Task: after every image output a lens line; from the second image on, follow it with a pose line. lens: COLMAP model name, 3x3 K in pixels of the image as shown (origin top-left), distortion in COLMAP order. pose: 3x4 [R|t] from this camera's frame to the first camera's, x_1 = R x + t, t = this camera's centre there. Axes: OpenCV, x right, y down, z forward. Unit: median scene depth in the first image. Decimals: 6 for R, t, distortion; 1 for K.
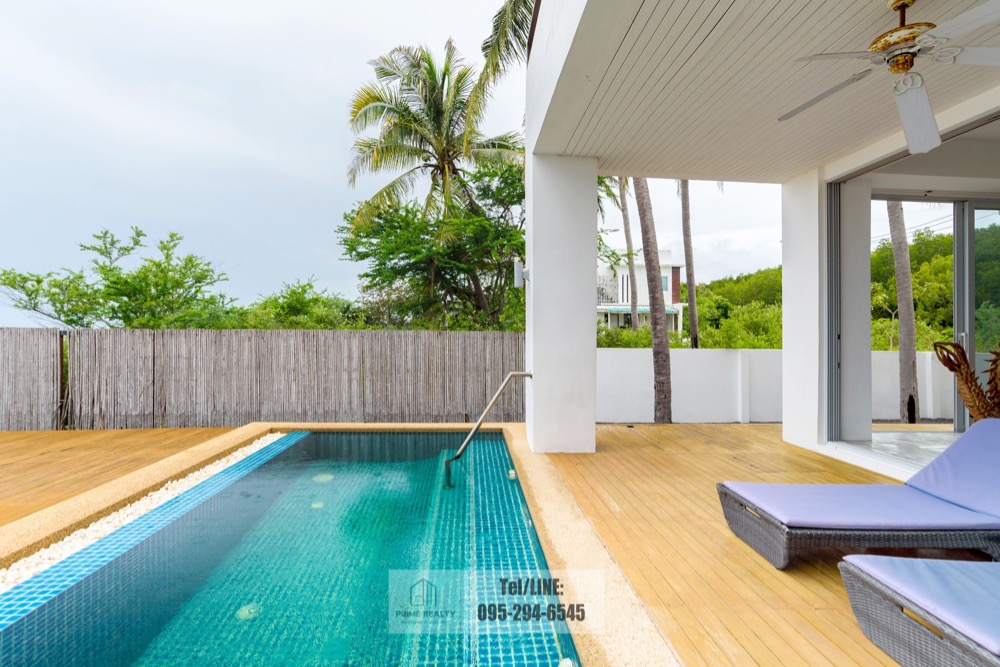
lens RADIAL K [[499.9, 0, 496.5], [0, 499.9, 330.3], [0, 0, 1]] dist [-0.015781, 0.006860]
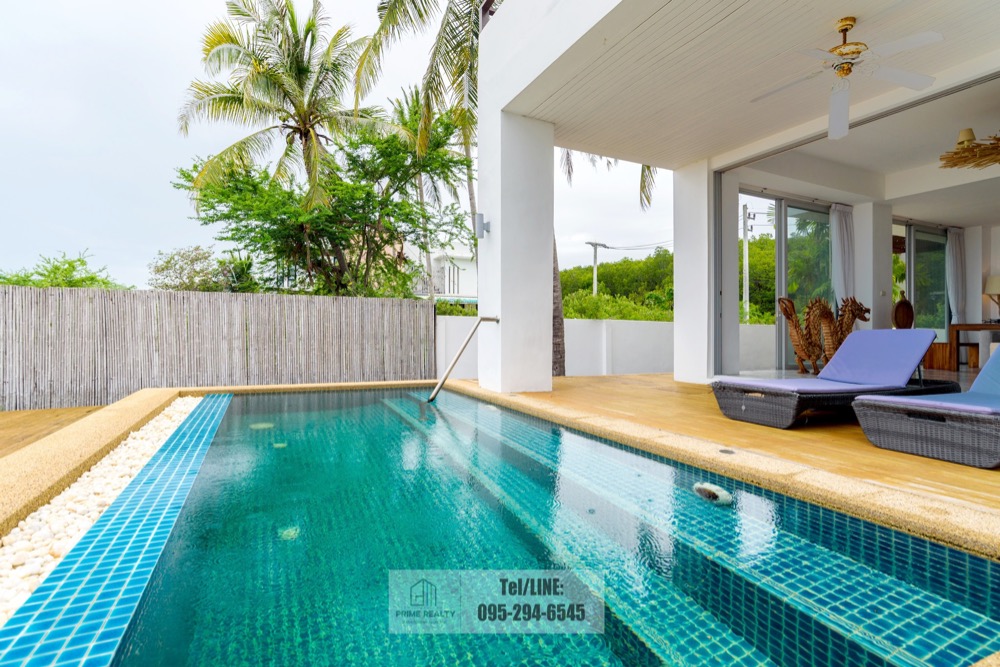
lens RADIAL K [[499.9, 0, 494.5], [0, 499.9, 331.2], [0, 0, 1]] dist [-0.015781, 0.006860]
pose [[0.929469, 0.000513, 0.368900, -0.183294], [-0.003431, 0.999968, 0.007254, 0.059328], [-0.368884, -0.008008, 0.929441, 0.009747]]
